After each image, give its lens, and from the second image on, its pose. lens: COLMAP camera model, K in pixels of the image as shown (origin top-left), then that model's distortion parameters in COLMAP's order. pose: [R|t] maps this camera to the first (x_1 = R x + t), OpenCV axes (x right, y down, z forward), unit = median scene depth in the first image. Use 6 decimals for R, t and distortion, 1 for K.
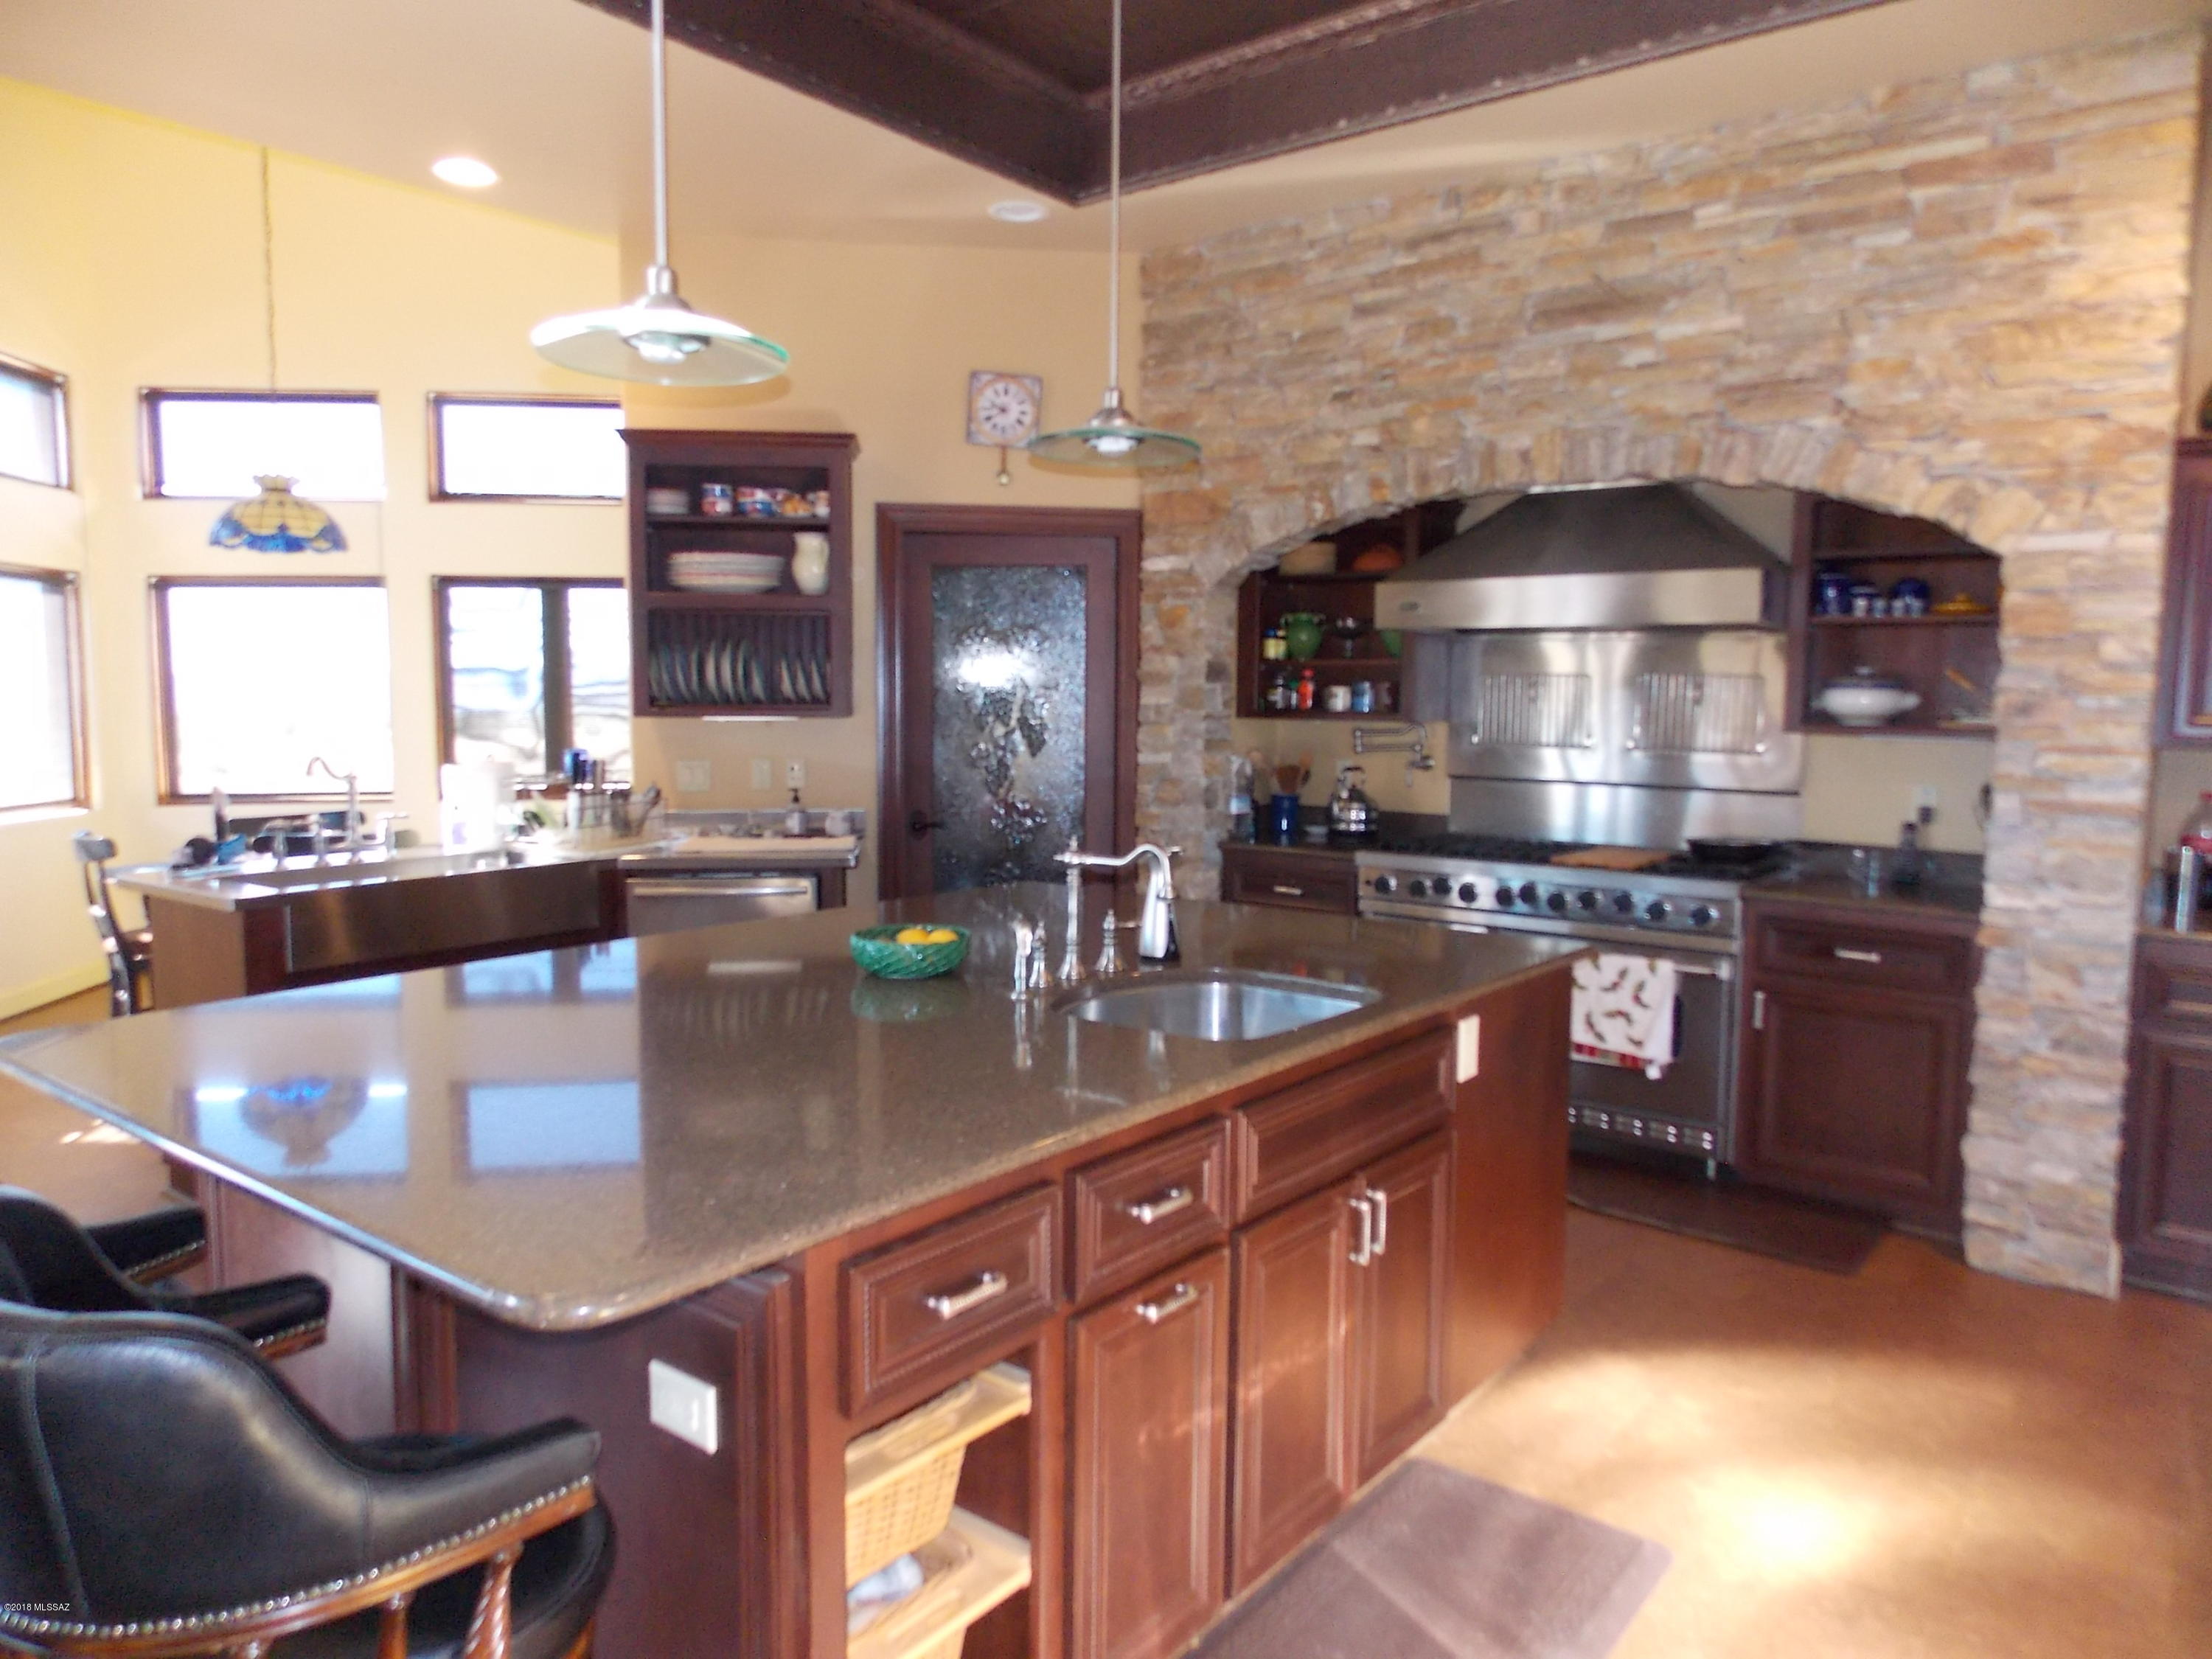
lens RADIAL K [[1435.8, 0, 1096.1], [0, 1435.8, 800.5], [0, 0, 1]] dist [-0.010518, -0.003198]
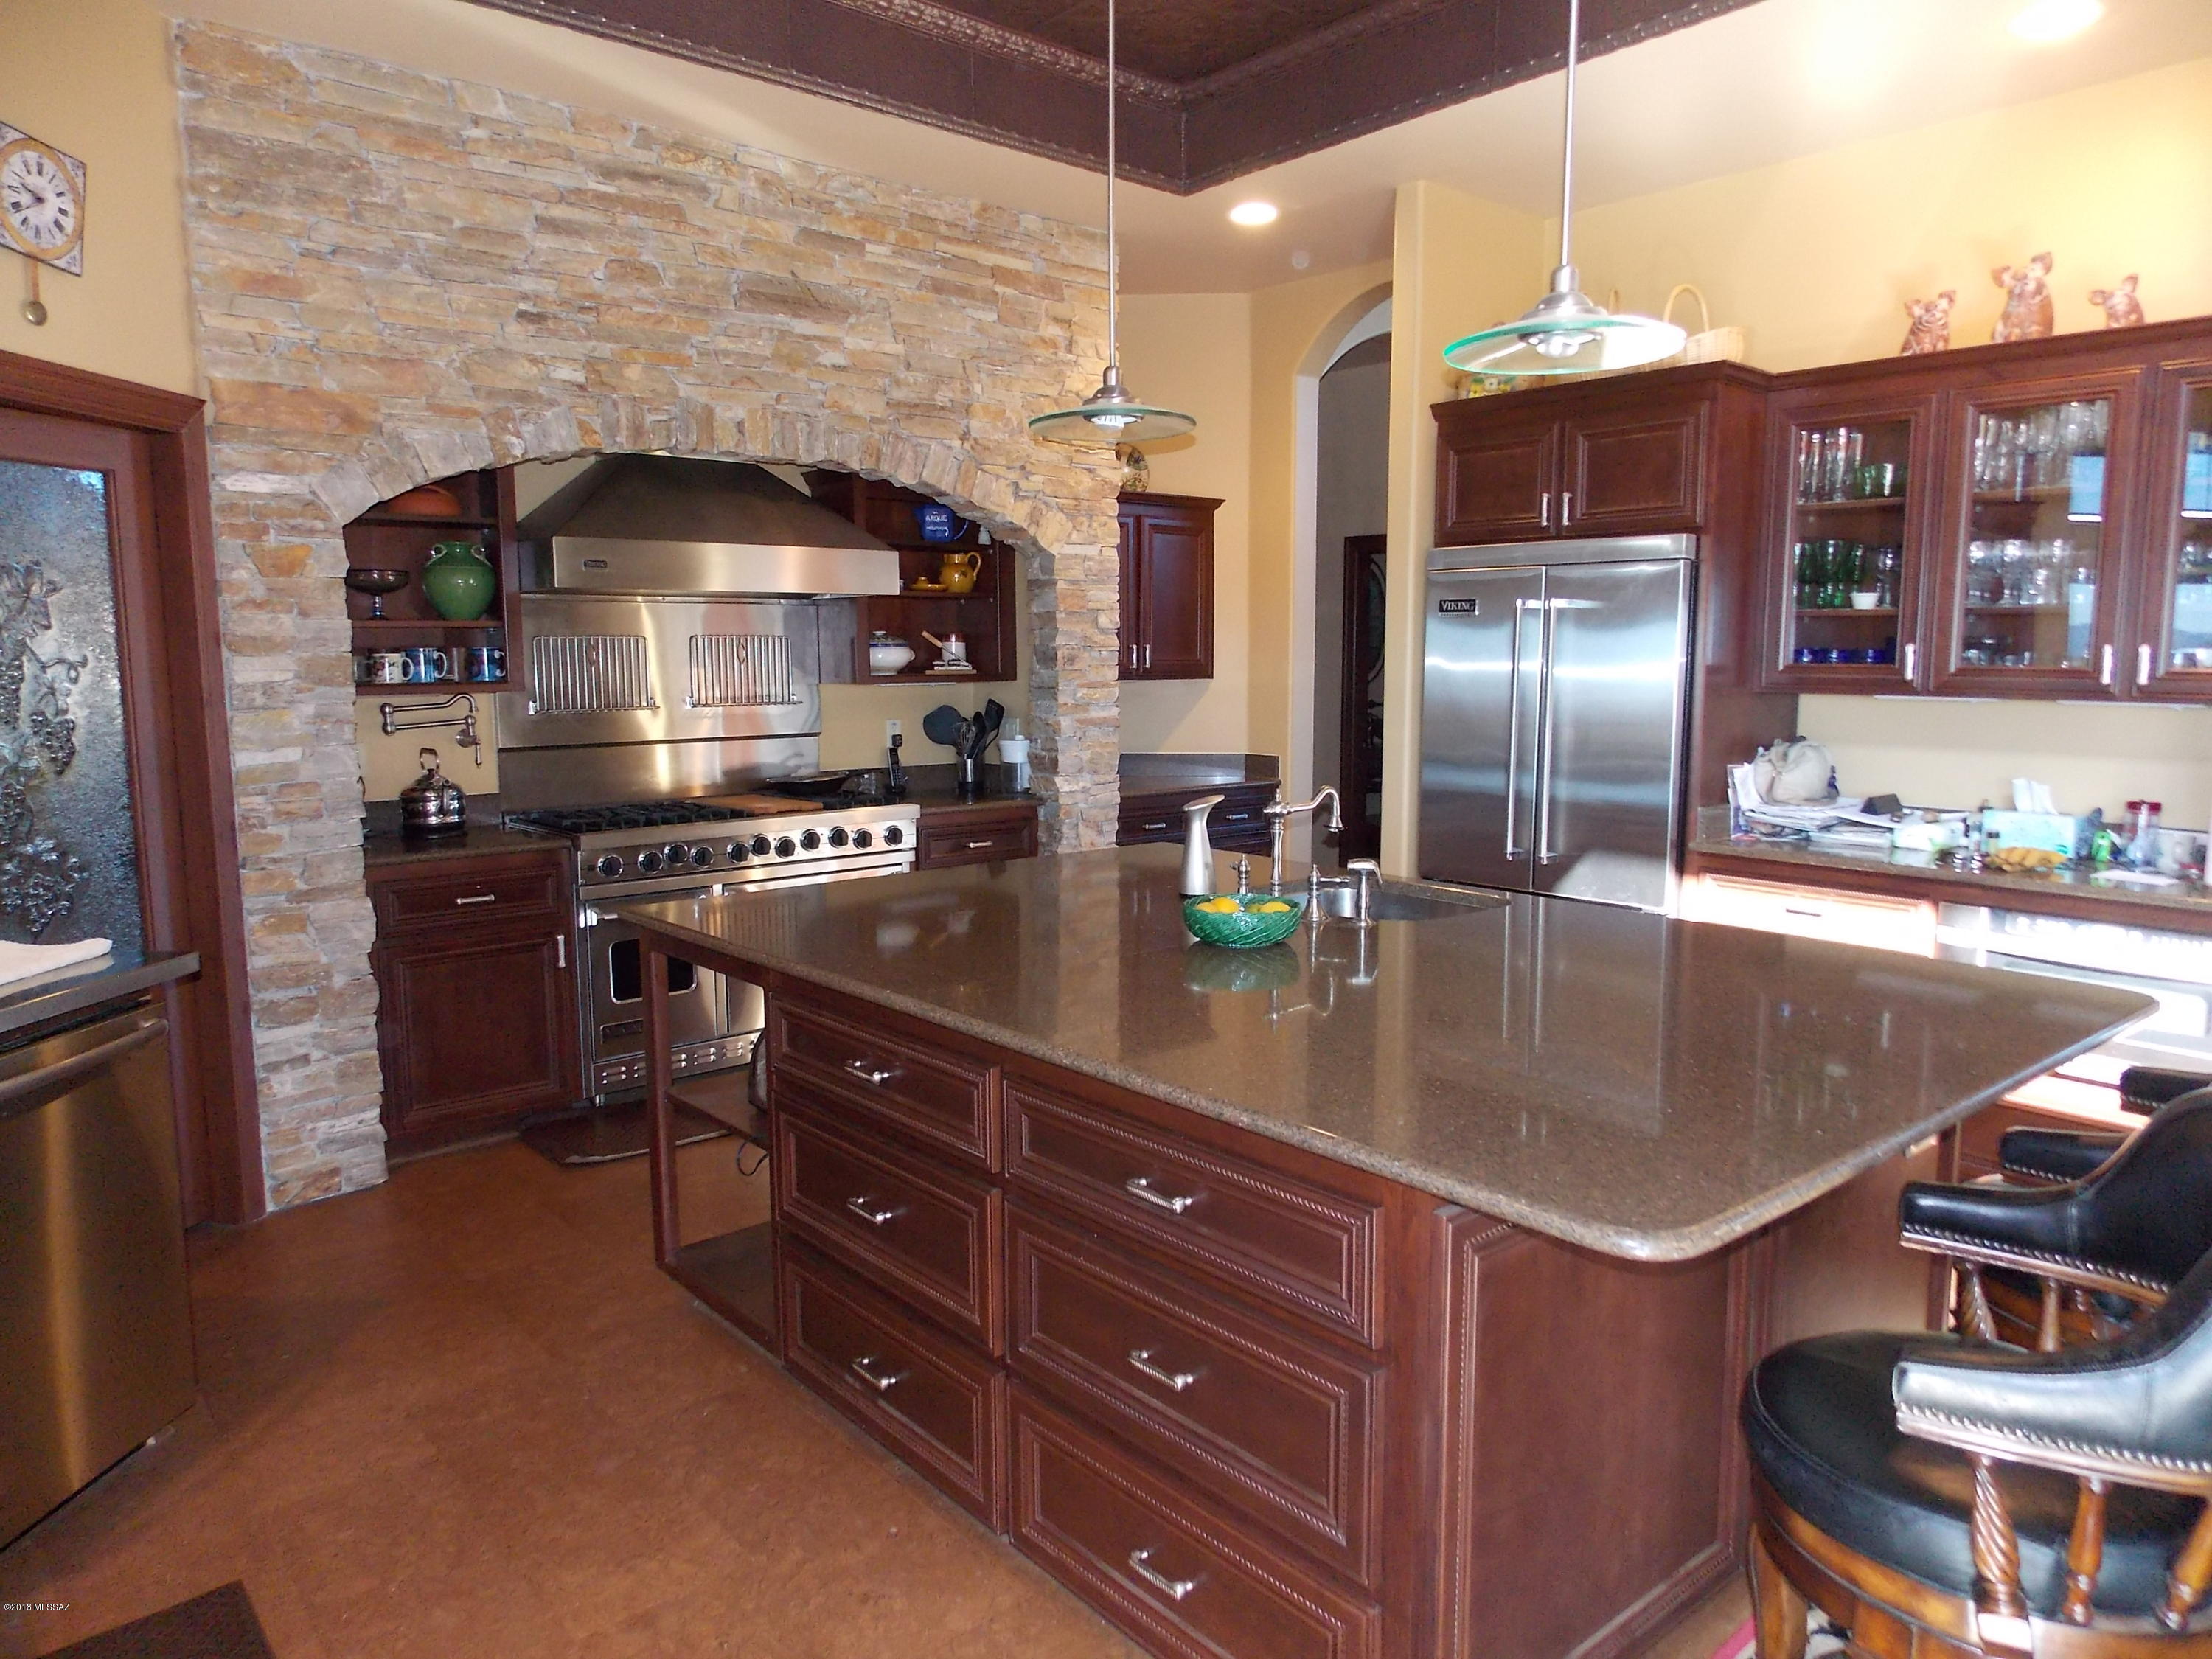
lens RADIAL K [[1435.8, 0, 1096.1], [0, 1435.8, 800.5], [0, 0, 1]] dist [-0.010518, -0.003198]
pose [[0.199054, -0.116185, 0.973077, -0.667669], [0.083524, 0.991346, 0.101280, -0.053833], [-0.976423, 0.061115, 0.207036, 0.530577]]
